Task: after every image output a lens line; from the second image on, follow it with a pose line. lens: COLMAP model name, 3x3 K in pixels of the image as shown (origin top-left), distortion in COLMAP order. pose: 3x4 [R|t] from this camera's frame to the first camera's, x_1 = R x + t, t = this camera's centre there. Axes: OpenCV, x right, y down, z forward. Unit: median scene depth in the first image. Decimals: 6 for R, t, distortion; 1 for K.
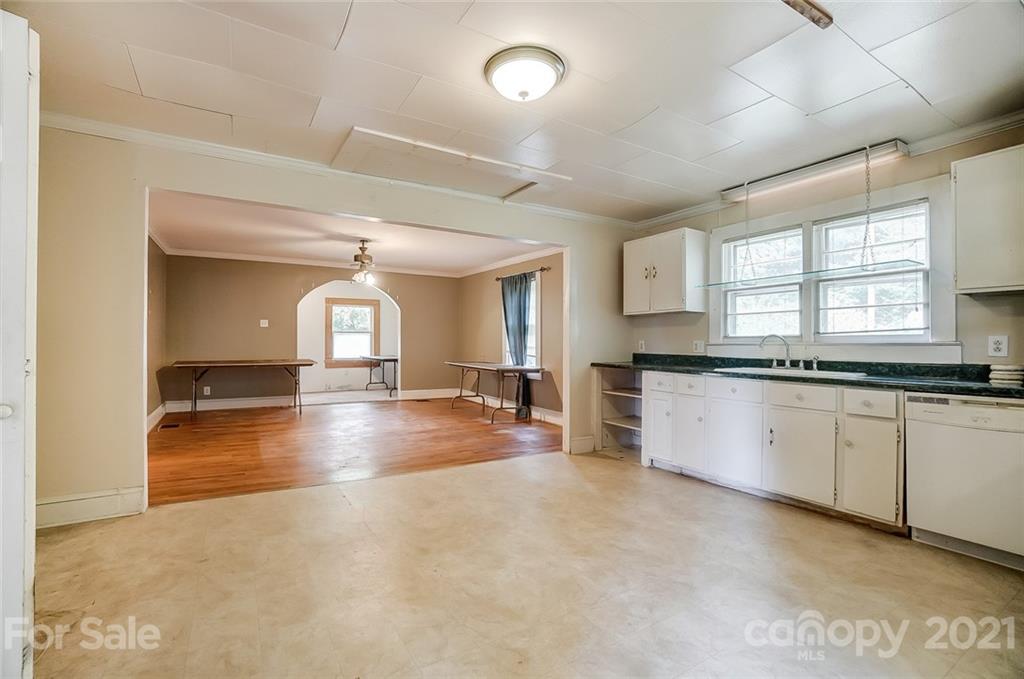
lens RADIAL K [[454.0, 0, 493.0], [0, 454.0, 338.5], [0, 0, 1]] dist [-0.069306, 0.025146]
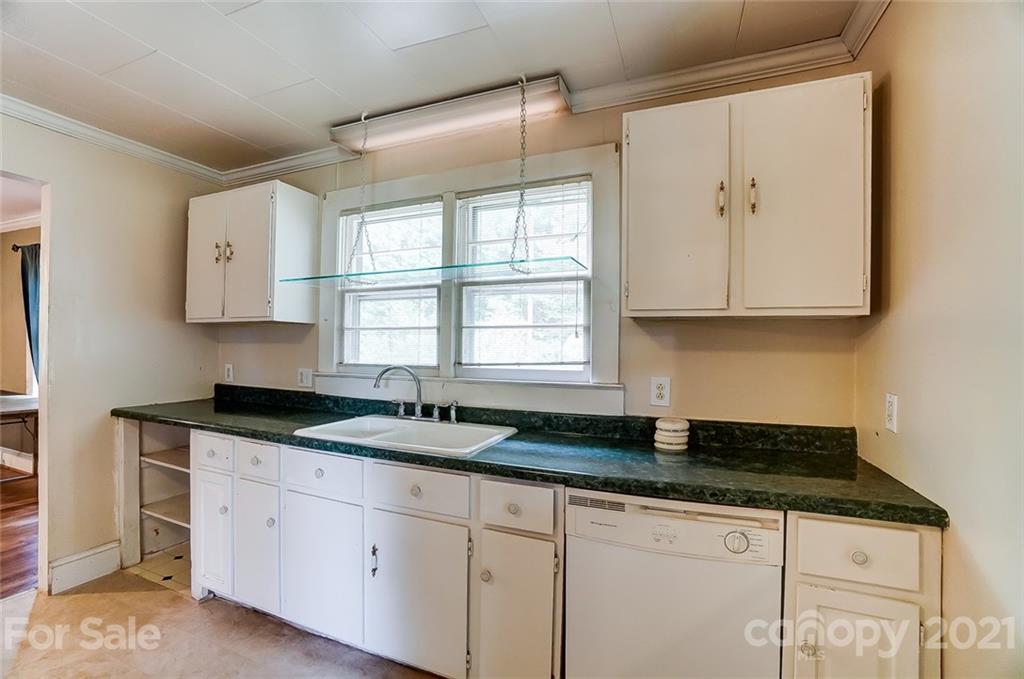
lens RADIAL K [[454.0, 0, 493.0], [0, 454.0, 338.5], [0, 0, 1]] dist [-0.069306, 0.025146]
pose [[0.808771, 0.008824, 0.588057, 0.377869], [-0.012253, 0.999923, 0.001848, -0.051091], [-0.587996, -0.008700, 0.808817, 0.420546]]
